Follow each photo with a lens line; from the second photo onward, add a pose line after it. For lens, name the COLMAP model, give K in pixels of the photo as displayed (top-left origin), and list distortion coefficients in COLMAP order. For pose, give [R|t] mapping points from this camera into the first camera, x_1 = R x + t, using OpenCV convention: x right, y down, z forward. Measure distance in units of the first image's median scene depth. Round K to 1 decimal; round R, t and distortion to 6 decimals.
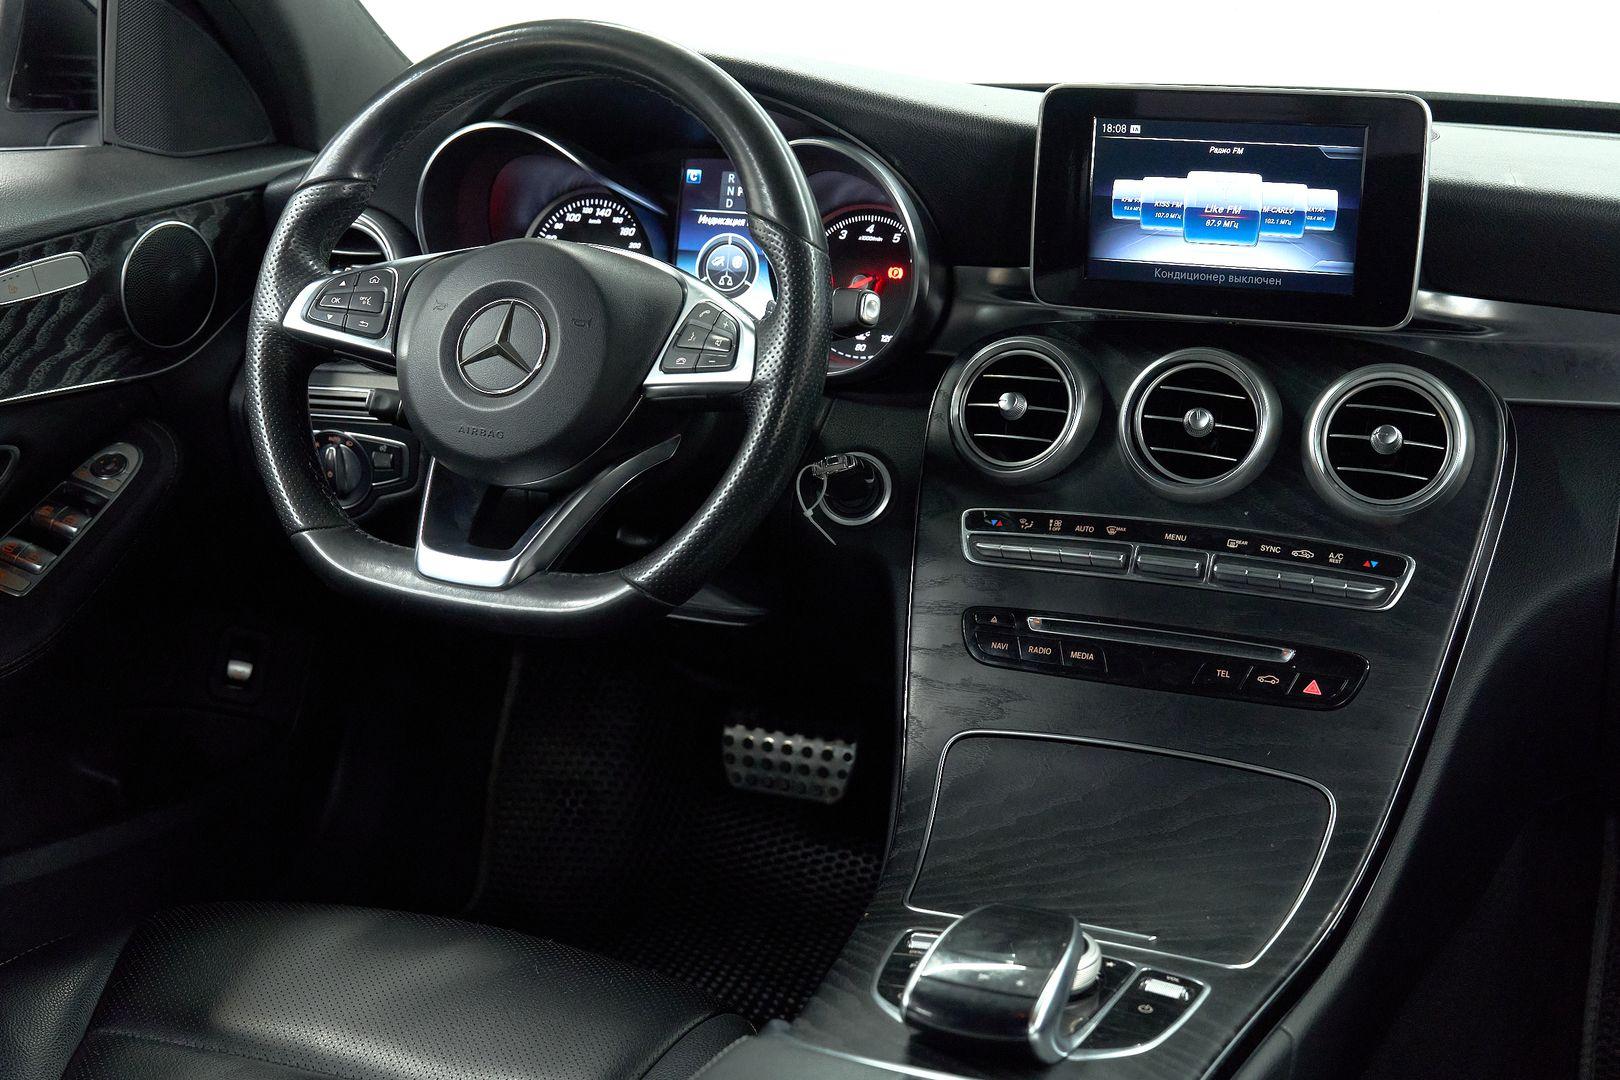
lens RADIAL K [[2179.5, 0, 814.3], [0, 2179.5, 544.2], [0, 0, 1]] dist [-0.013372, 0.000000]
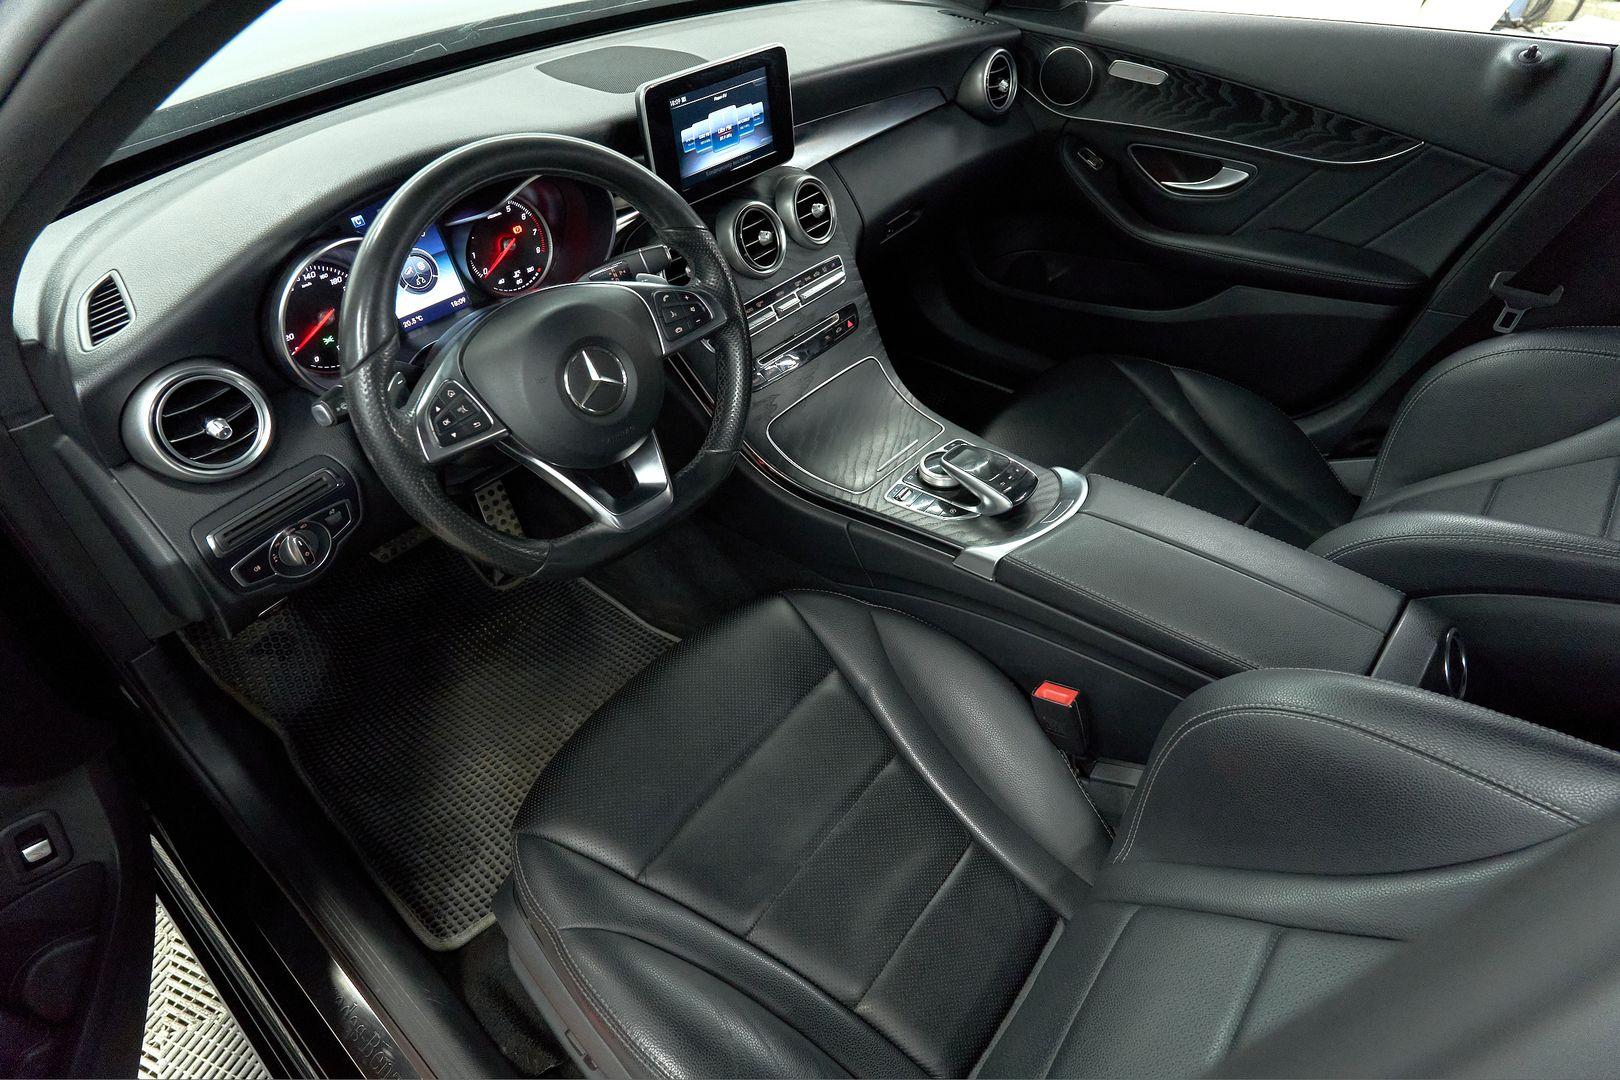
lens RADIAL K [[886.5, 0, 809.0], [0, 886.5, 533.2], [0, 0, 1]] dist [0.012753, 0.001902]
pose [[0.327311, -0.644775, 0.690748, -0.572638], [0.276289, 0.764373, 0.582580, -0.318219], [-0.903621, 0.000161, 0.428332, 0.579462]]
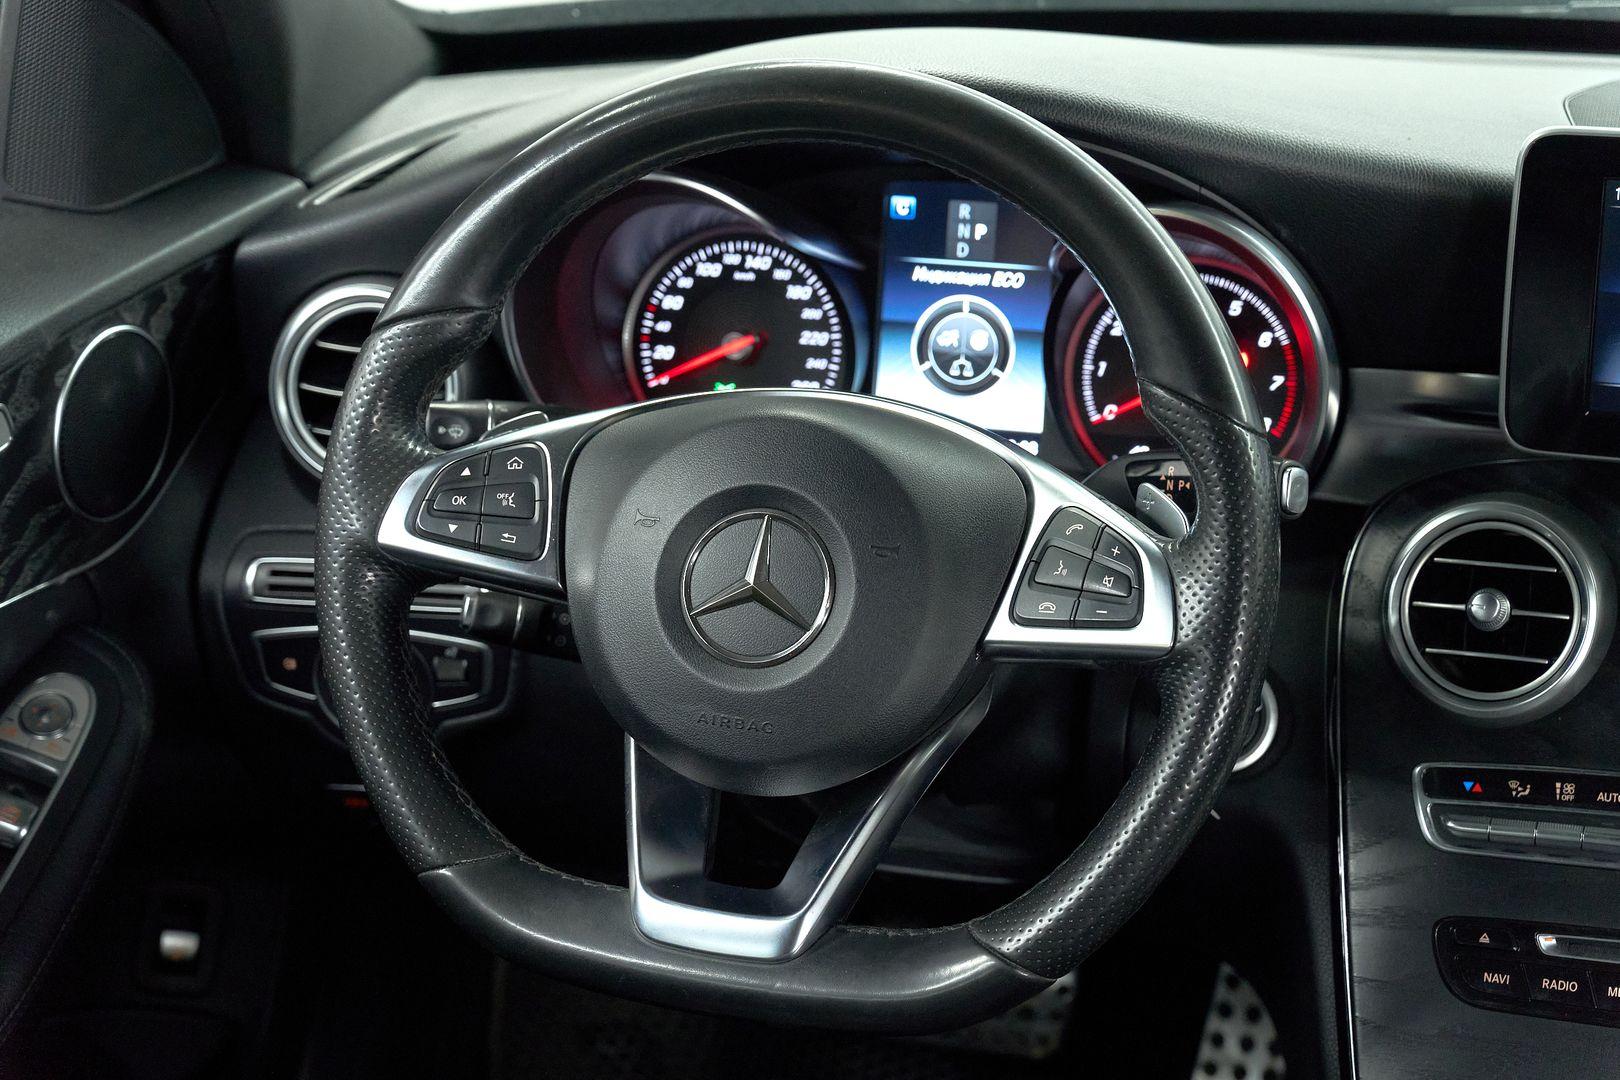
lens RADIAL K [[3246.5, 0, 796.6], [0, 3246.5, 536.5], [0, 0, 1]] dist [-0.120604, 0.000000]
pose [[0.995054, -0.049856, 0.085918, -0.206237], [0.043217, 0.996057, 0.077473, -0.173643], [-0.089442, -0.073377, 0.993285, 0.038882]]
